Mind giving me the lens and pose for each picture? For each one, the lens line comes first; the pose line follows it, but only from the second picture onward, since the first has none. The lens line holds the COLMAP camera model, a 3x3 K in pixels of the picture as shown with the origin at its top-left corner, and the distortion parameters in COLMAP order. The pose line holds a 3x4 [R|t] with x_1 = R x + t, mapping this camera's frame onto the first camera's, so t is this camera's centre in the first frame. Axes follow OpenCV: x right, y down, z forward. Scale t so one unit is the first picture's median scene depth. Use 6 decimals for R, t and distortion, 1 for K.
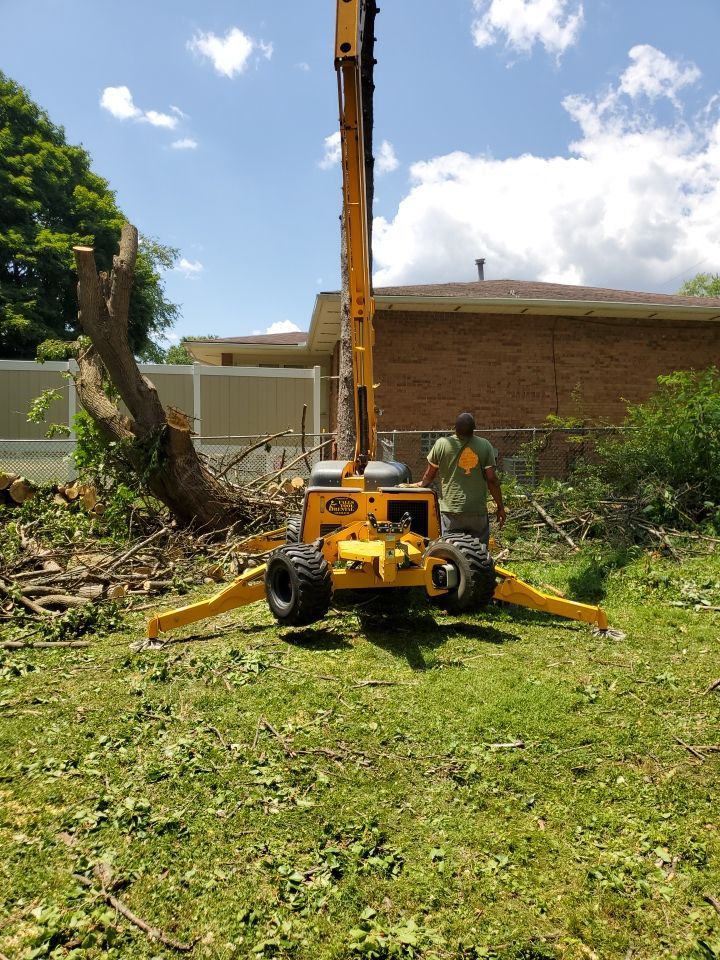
lens RADIAL K [[786.1, 0, 353.5], [0, 786.1, 492.5], [0, 0, 1]] dist [0.063459, -0.026129]
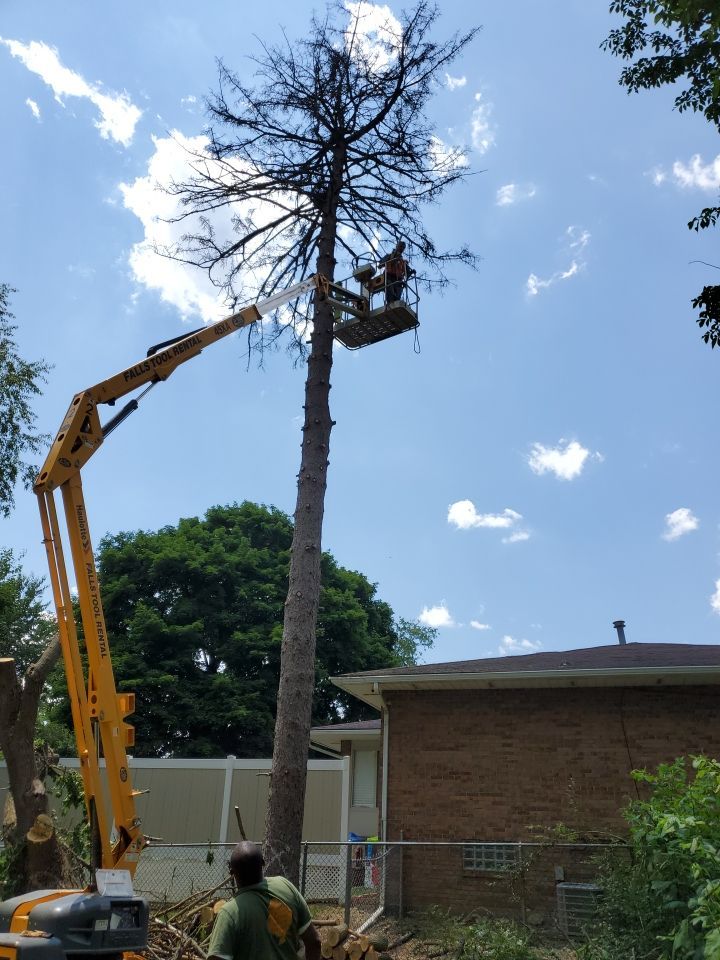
lens RADIAL K [[755.4, 0, 344.1], [0, 755.4, 483.0], [0, 0, 1]] dist [0.013238, 0.016760]
pose [[0.897856, -0.165433, -0.408028, 0.354245], [-0.044856, 0.887535, -0.458551, -0.038982], [0.437999, 0.430015, 0.789458, 0.169752]]
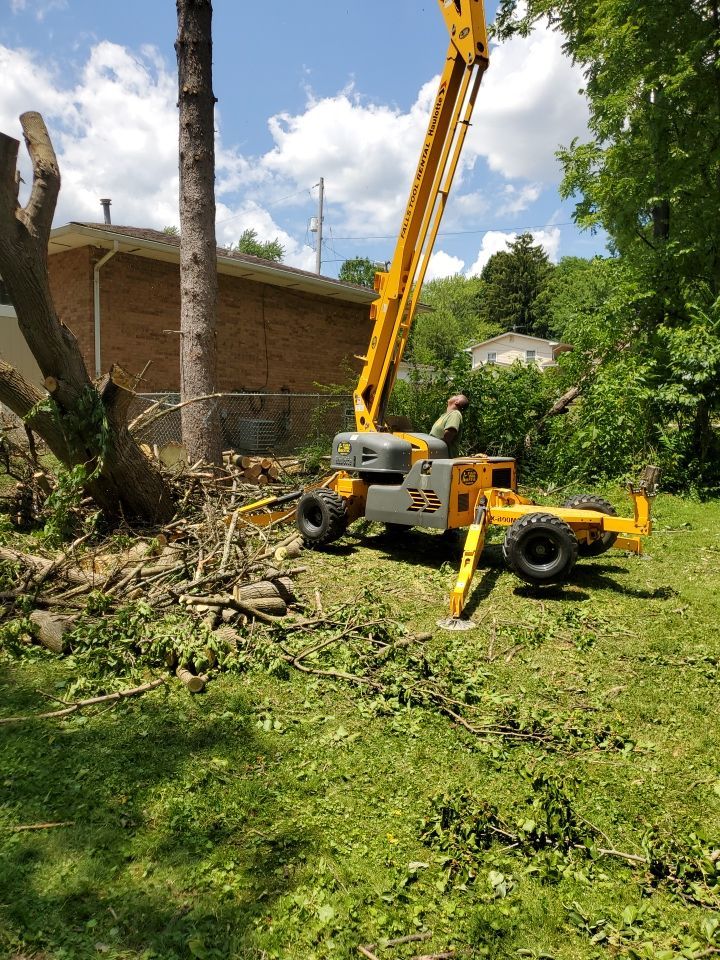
lens RADIAL K [[792.9, 0, 366.1], [0, 792.9, 485.7], [0, 0, 1]] dist [0.080621, -0.047309]
pose [[0.706047, -0.053874, 0.706112, -0.414115], [0.009124, 0.997711, 0.066999, -0.024684], [-0.708106, -0.040862, 0.704923, 0.148891]]
